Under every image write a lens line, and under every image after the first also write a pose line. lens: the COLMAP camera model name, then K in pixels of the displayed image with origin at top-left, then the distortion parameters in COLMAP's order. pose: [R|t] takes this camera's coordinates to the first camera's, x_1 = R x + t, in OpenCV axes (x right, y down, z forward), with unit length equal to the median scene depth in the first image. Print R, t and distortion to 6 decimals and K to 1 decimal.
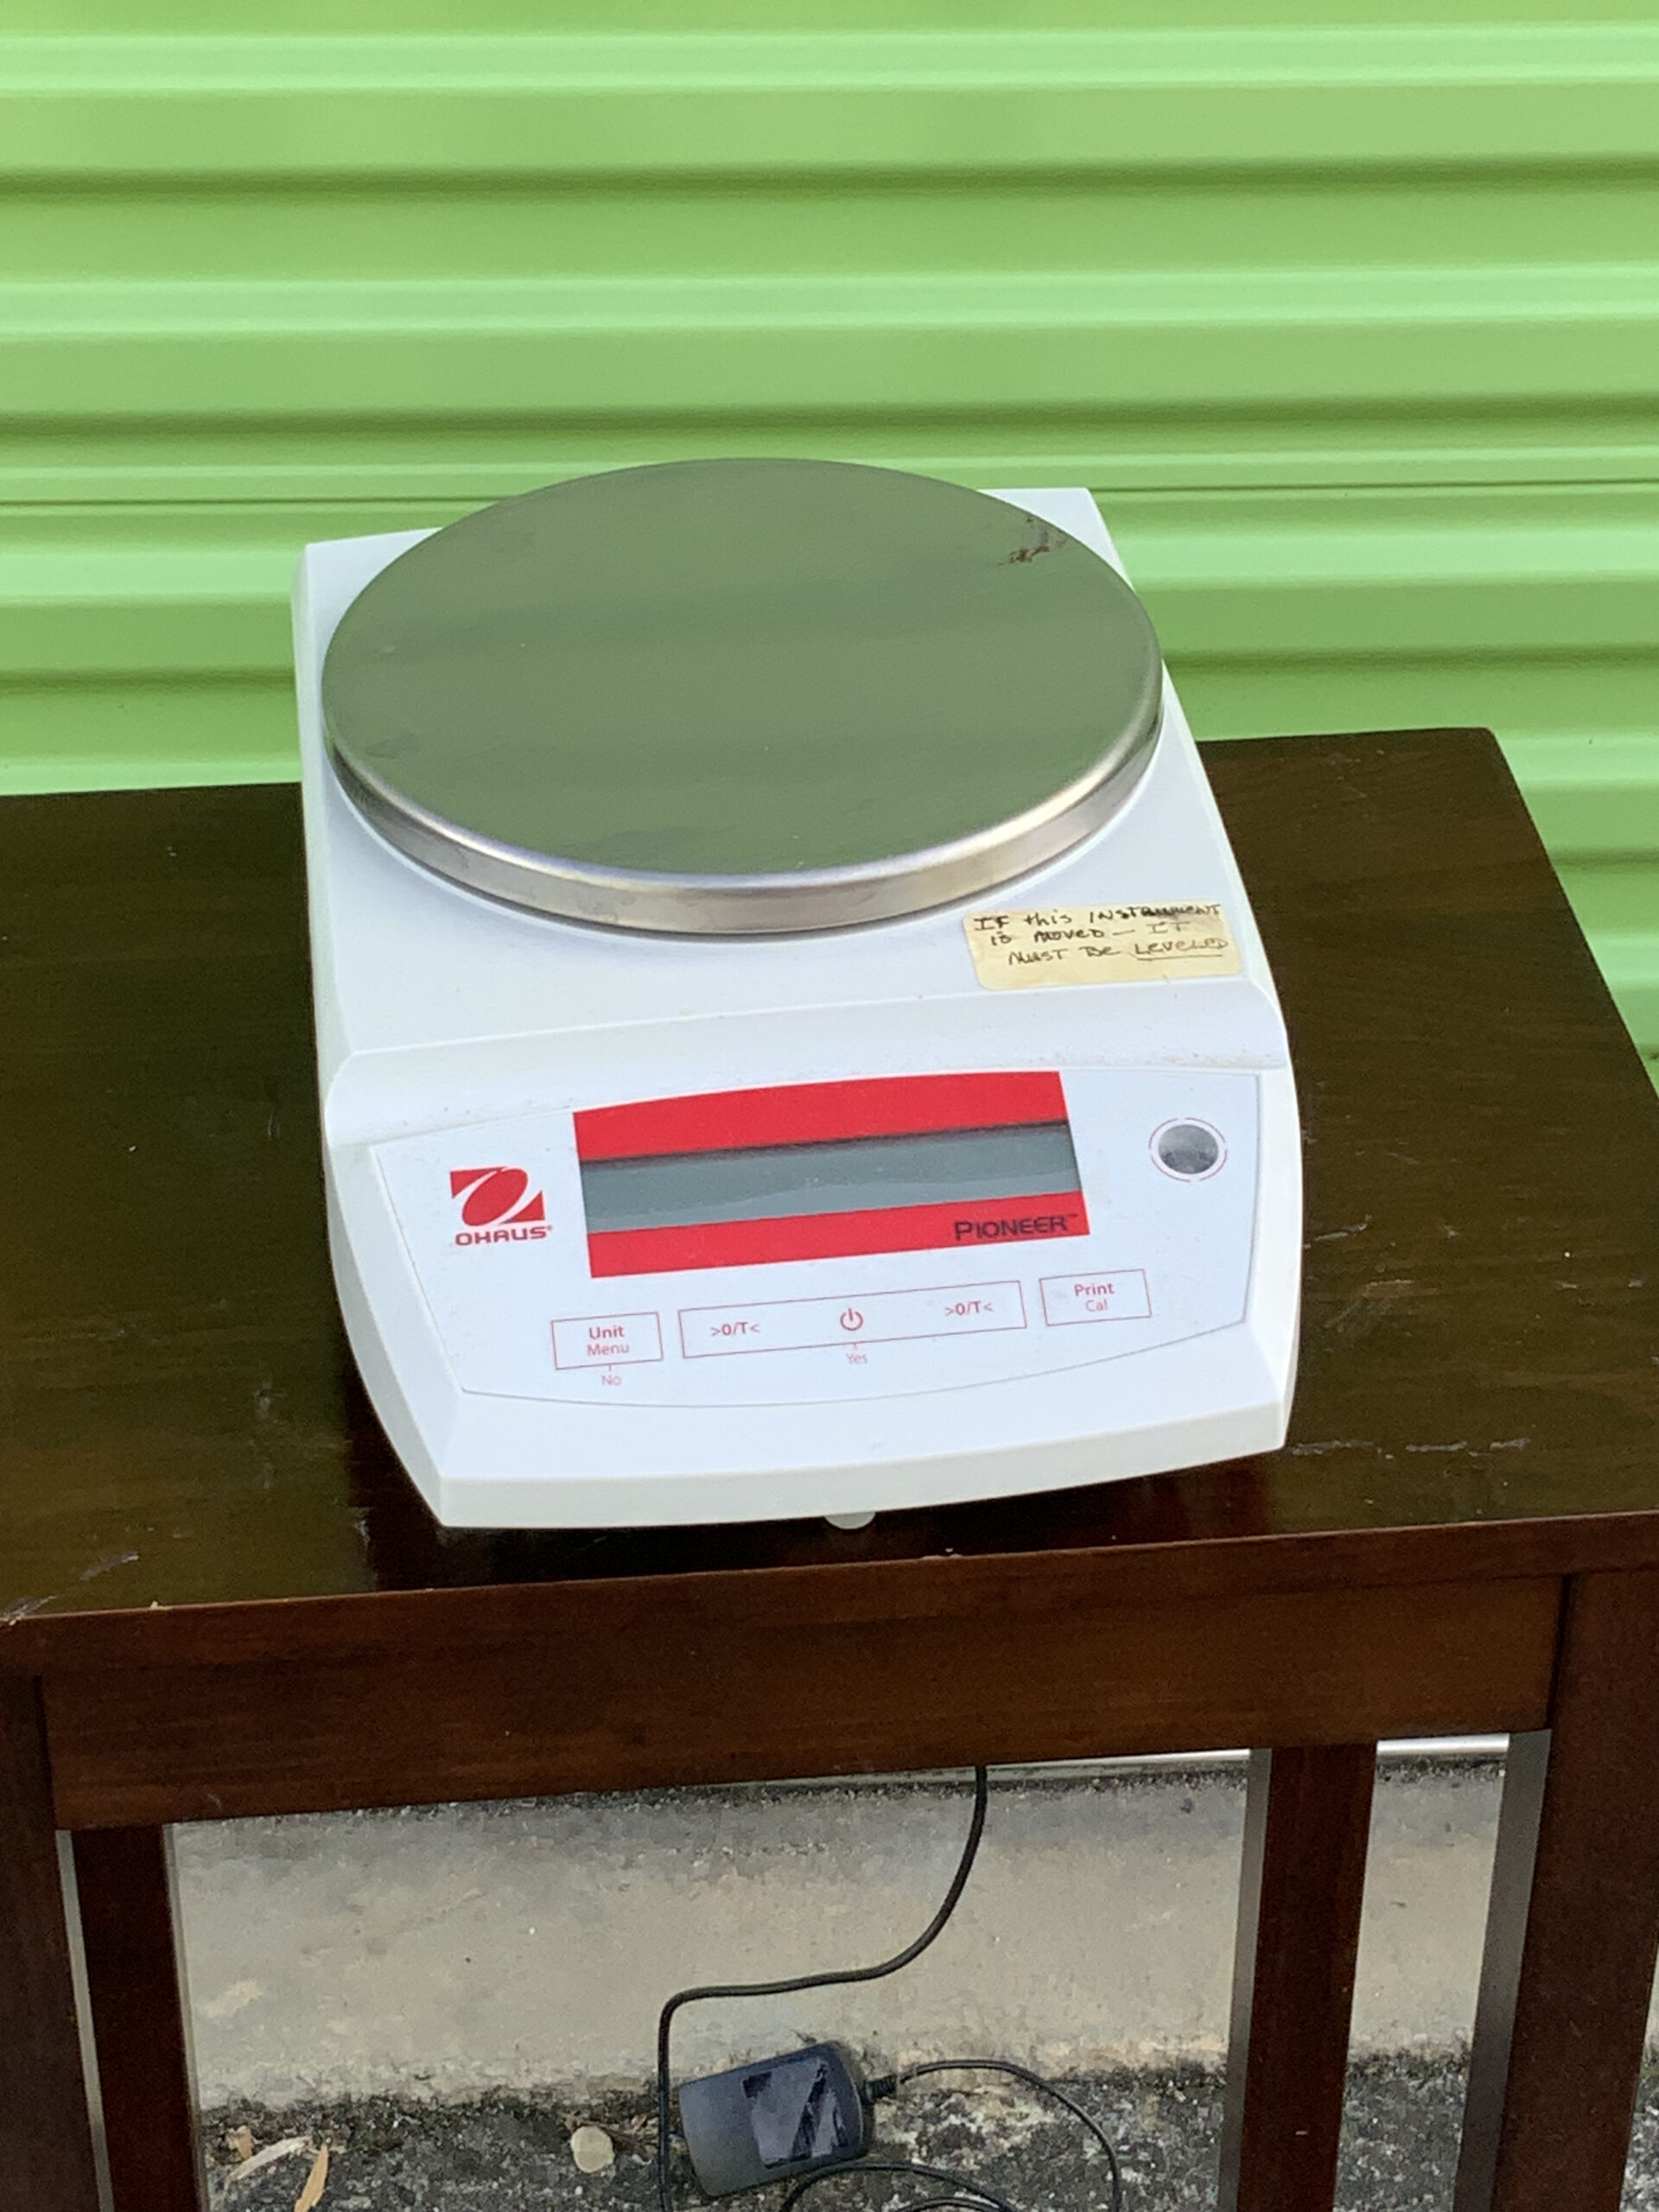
lens RADIAL K [[4601.9, 0, 827.9], [0, 4601.9, 1101.3], [0, 0, 1]] dist [-0.050885, 0.000000]
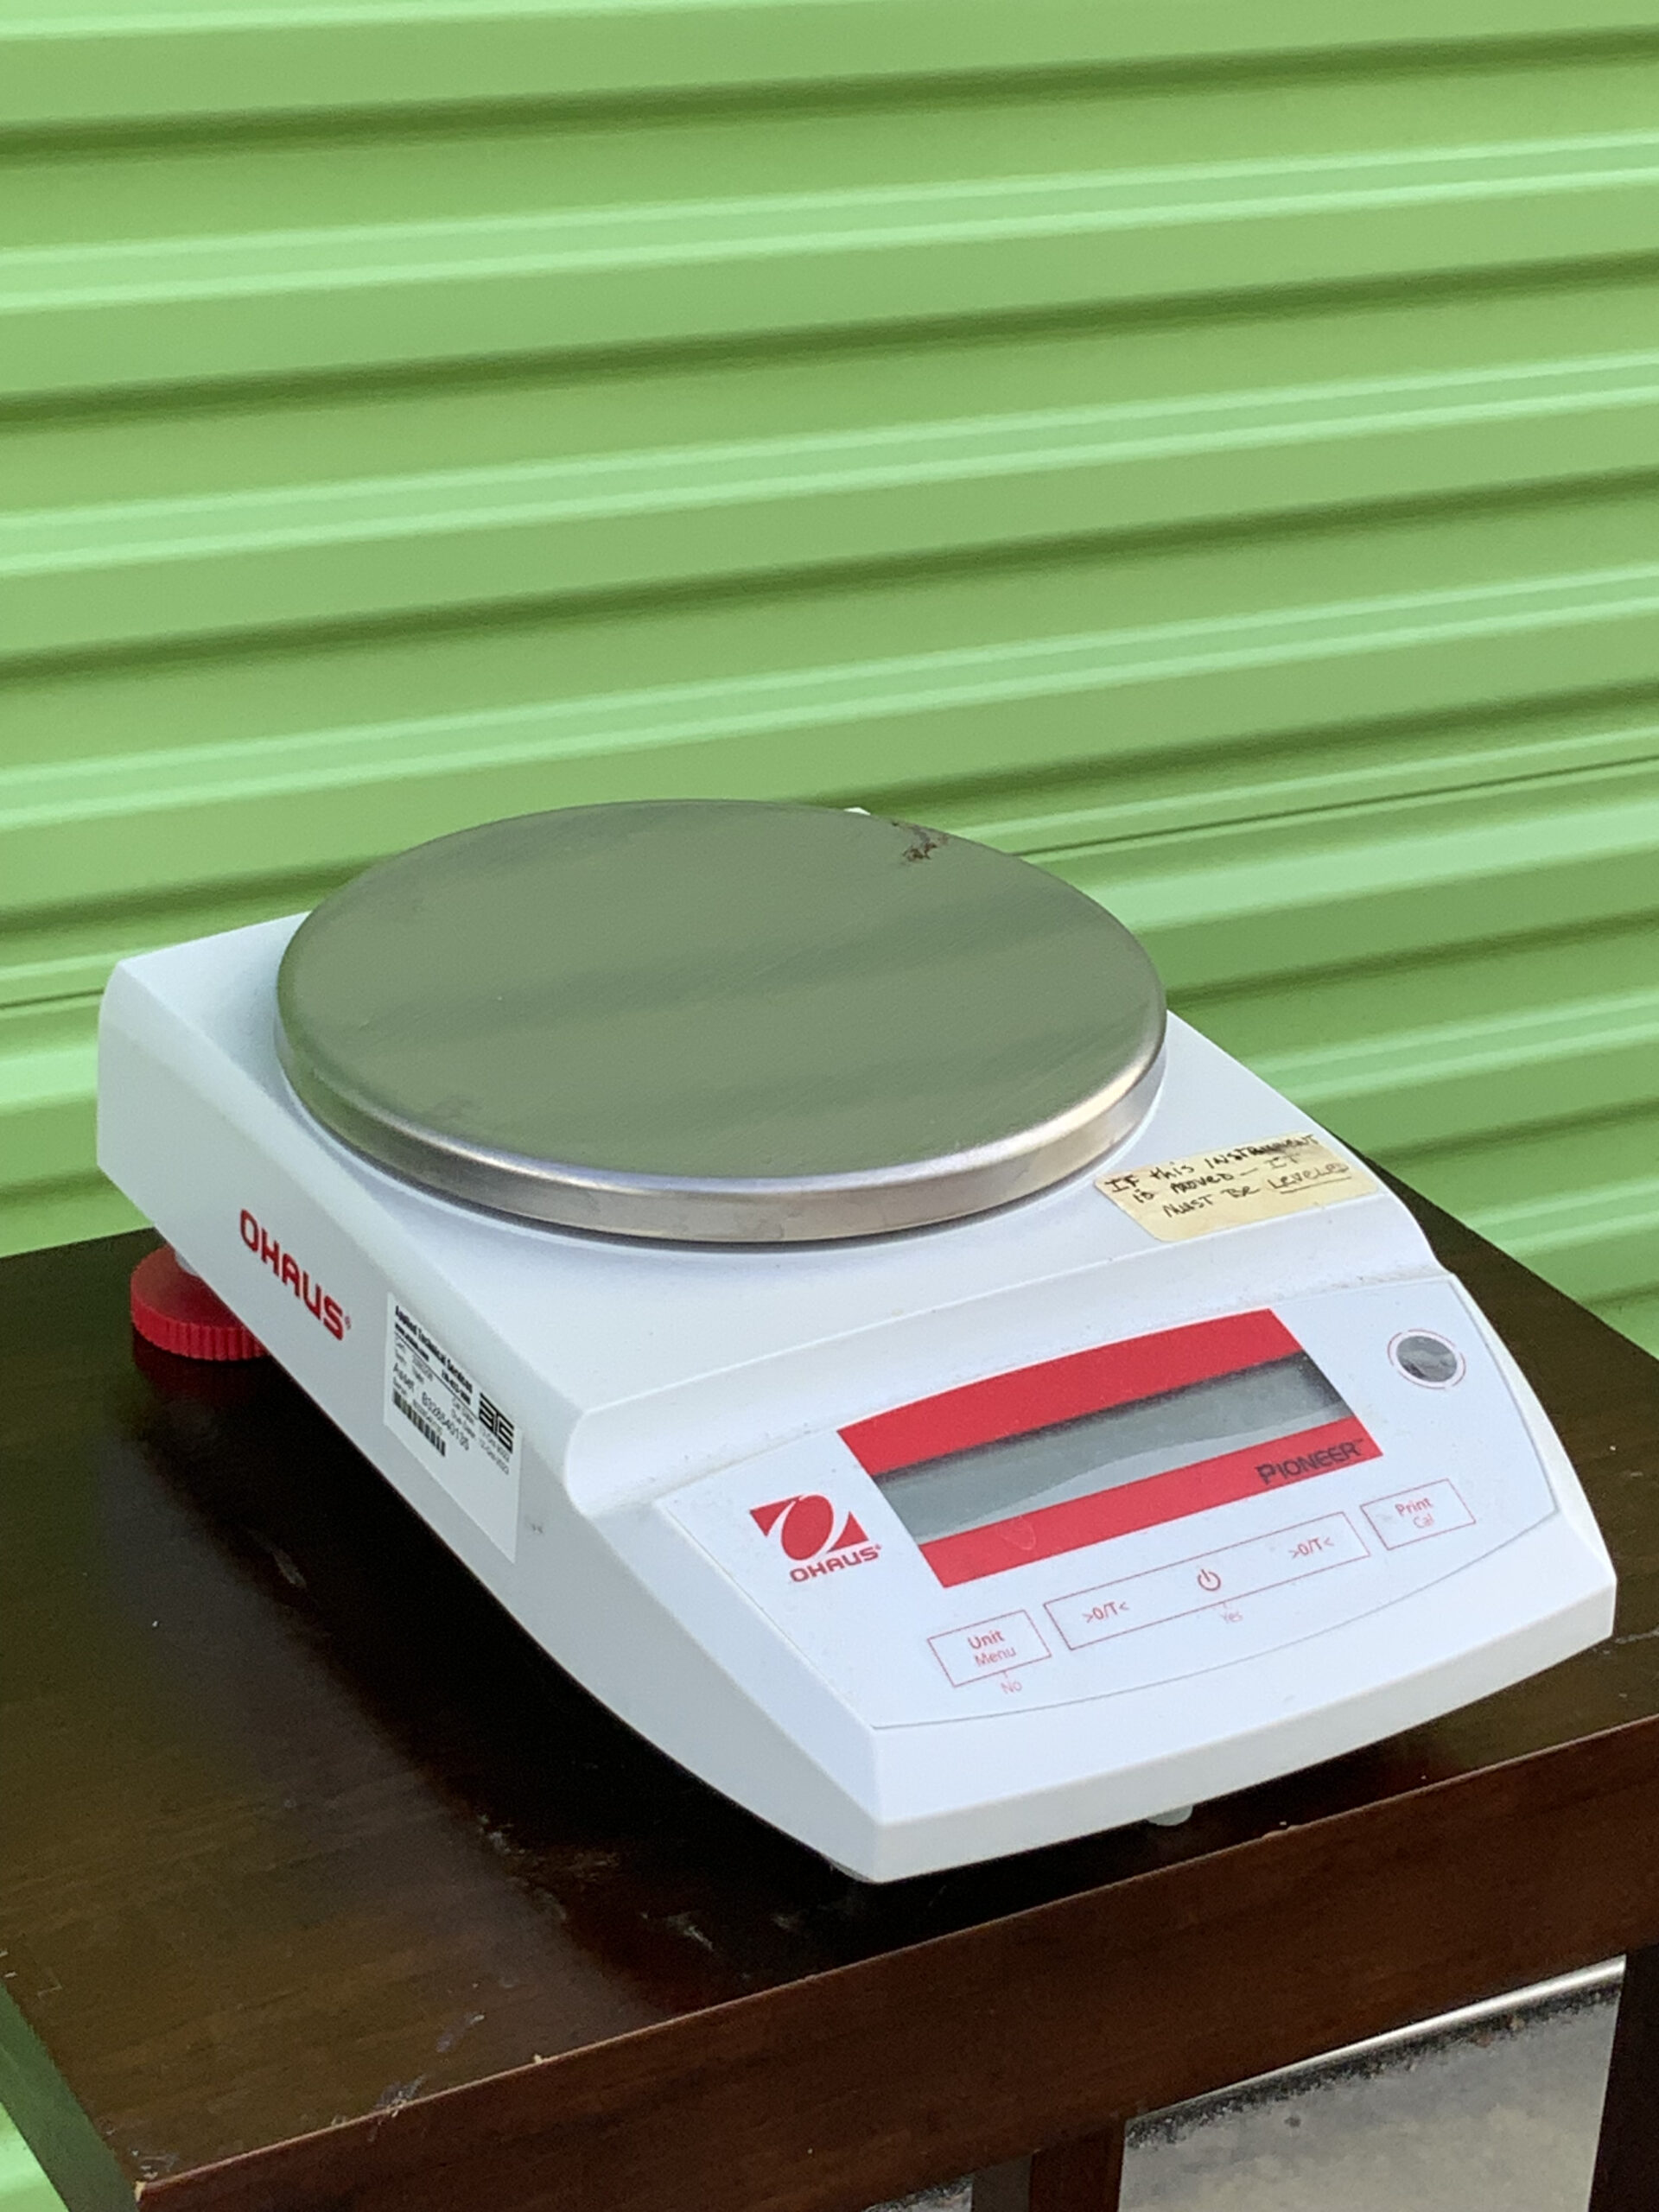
lens RADIAL K [[4601.9, 0, 831.0], [0, 4601.9, 1111.3], [0, 0, 1]] dist [-0.050885, 0.000000]
pose [[0.916314, -0.145170, 0.373222, -0.393216], [0.198614, 0.974024, -0.108767, 0.040355], [-0.347738, 0.173792, 0.921344, 0.147467]]
